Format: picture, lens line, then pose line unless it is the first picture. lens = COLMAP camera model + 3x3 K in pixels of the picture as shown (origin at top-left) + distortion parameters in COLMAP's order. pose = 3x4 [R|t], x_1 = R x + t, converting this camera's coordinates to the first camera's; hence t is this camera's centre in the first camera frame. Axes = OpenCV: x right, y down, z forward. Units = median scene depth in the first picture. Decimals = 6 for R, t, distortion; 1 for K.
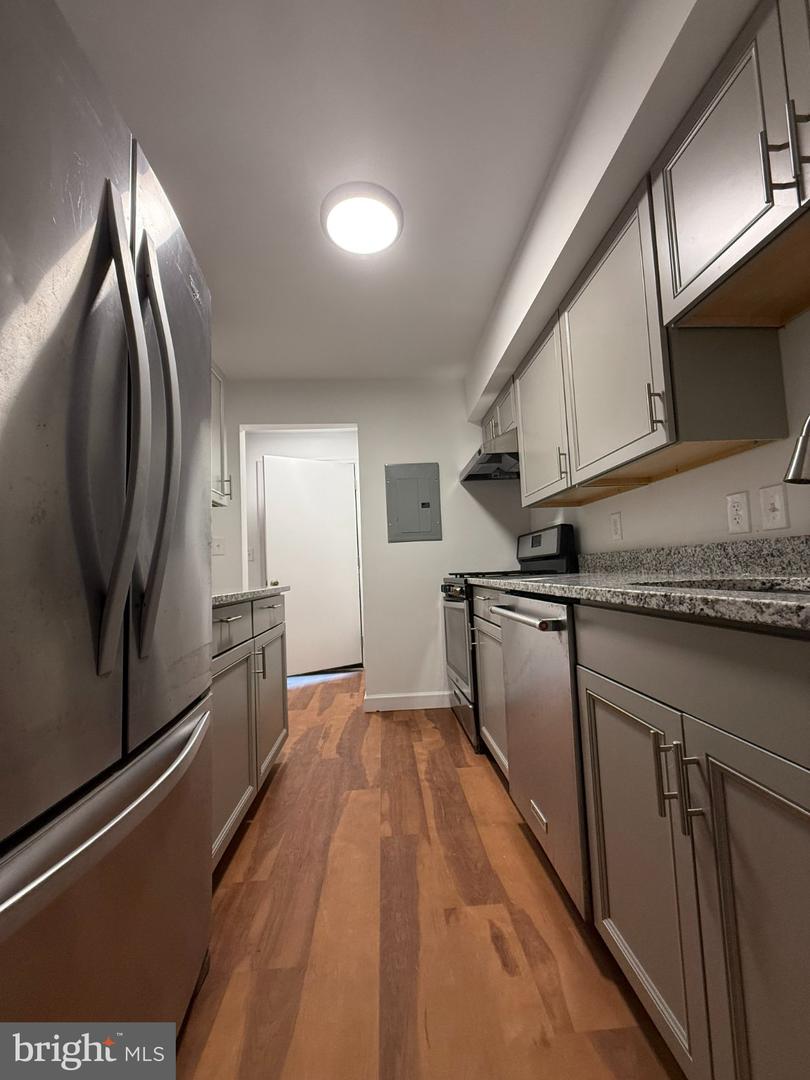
lens RADIAL K [[429.0, 0, 404.4], [0, 429.0, 541.3], [0, 0, 1]] dist [-0.000853, -0.000097]
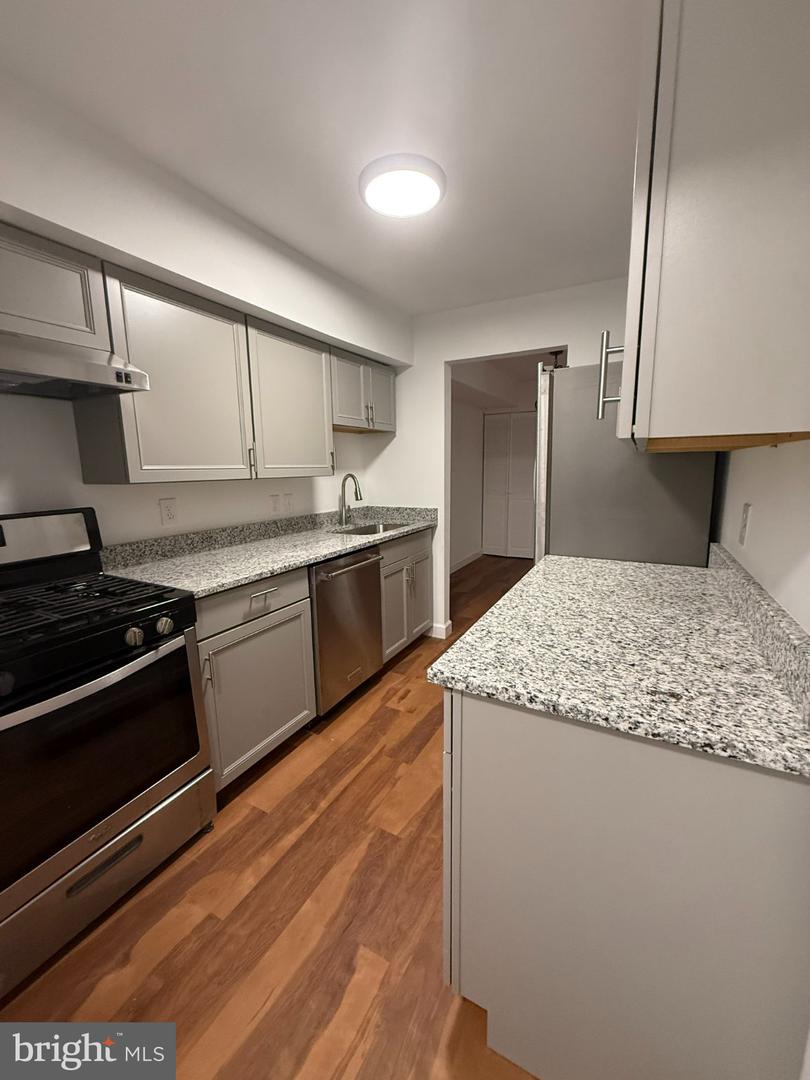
lens RADIAL K [[429.0, 0, 405.6], [0, 429.0, 538.6], [0, 0, 1]] dist [-0.000853, -0.000097]
pose [[-0.849447, -0.031889, 0.526709, -0.554700], [0.016128, 0.996137, 0.086320, -0.051135], [-0.527427, 0.081819, -0.845651, 1.654056]]
